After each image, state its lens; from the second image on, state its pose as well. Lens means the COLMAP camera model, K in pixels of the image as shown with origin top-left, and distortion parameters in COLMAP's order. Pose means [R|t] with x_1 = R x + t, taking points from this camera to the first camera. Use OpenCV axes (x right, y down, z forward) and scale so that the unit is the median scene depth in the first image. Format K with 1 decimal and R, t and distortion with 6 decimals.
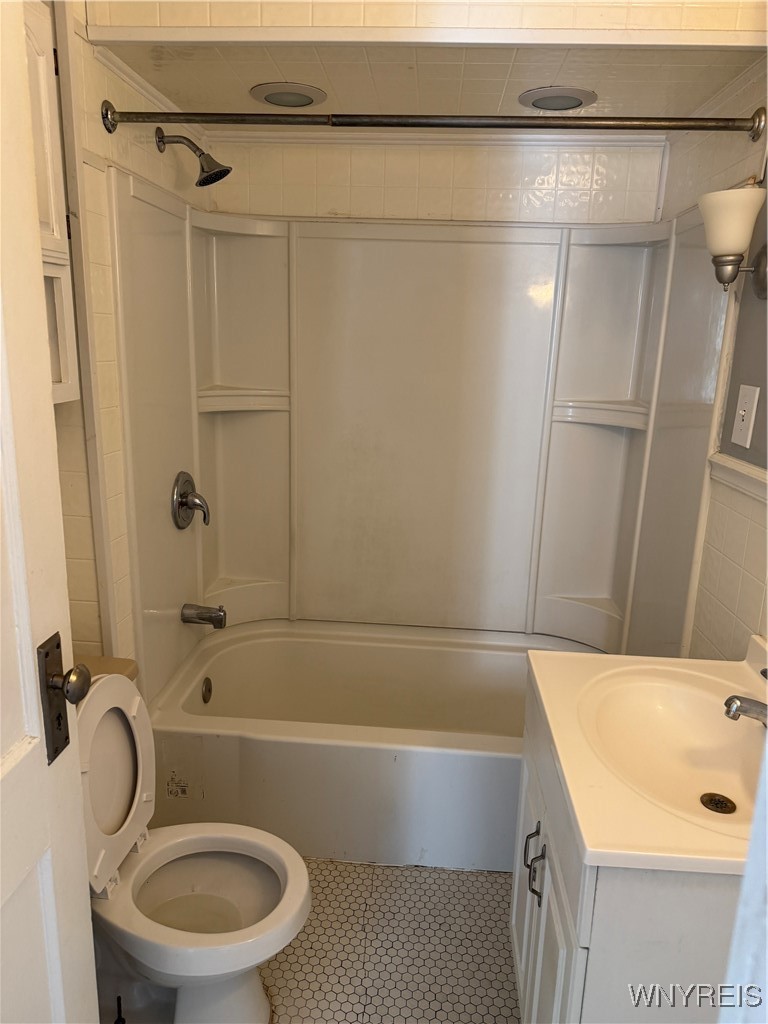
lens RADIAL K [[719.8, 0, 387.2], [0, 719.8, 508.7], [0, 0, 1]] dist [0.039223, -0.052845]
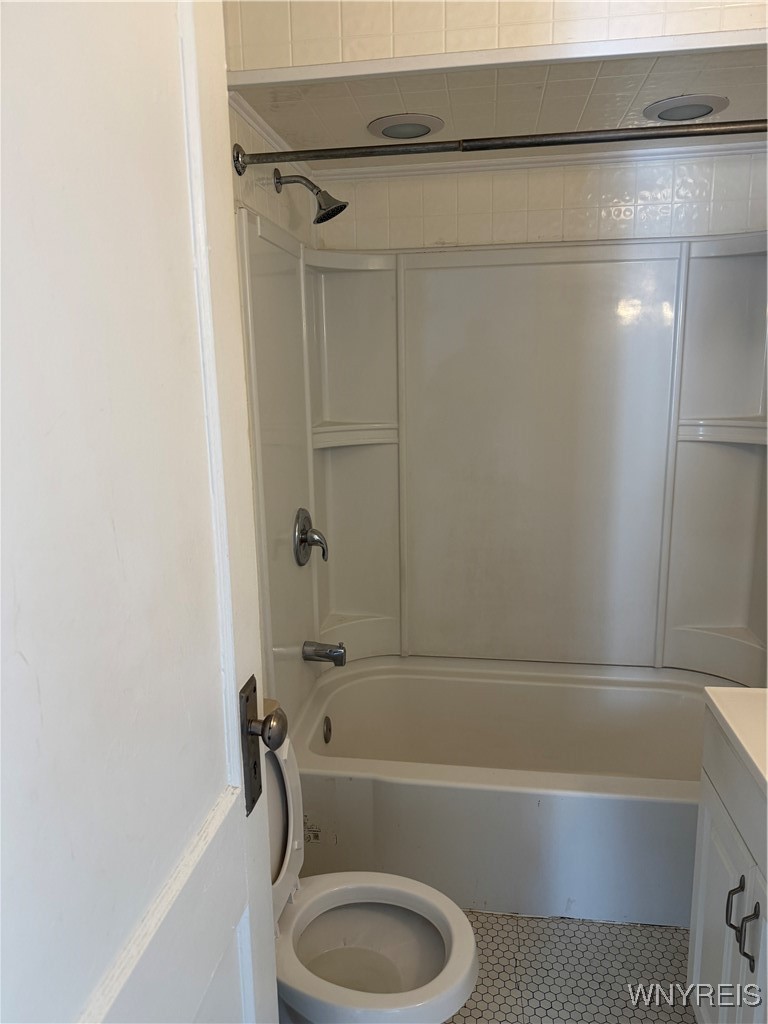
lens RADIAL K [[719.8, 0, 384.4], [0, 719.8, 514.1], [0, 0, 1]] dist [0.039223, -0.052845]
pose [[0.995845, -0.034186, -0.084408, -0.097222], [0.030937, 0.998740, -0.039513, -0.000528], [0.085653, 0.036737, 0.995648, 0.025087]]
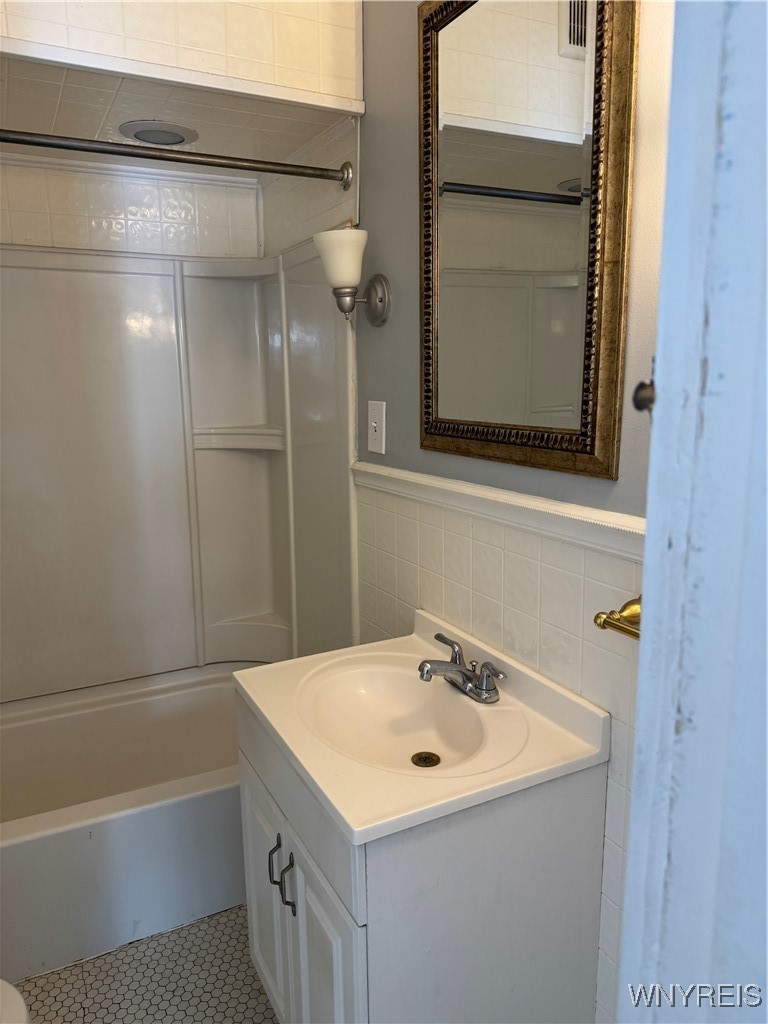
lens RADIAL K [[719.8, 0, 383.6], [0, 719.8, 511.0], [0, 0, 1]] dist [0.039223, -0.052845]
pose [[0.855013, -0.135933, 0.500475, -0.073191], [0.157661, 0.987493, -0.001137, 0.006750], [-0.494061, 0.079878, 0.865750, 0.009486]]
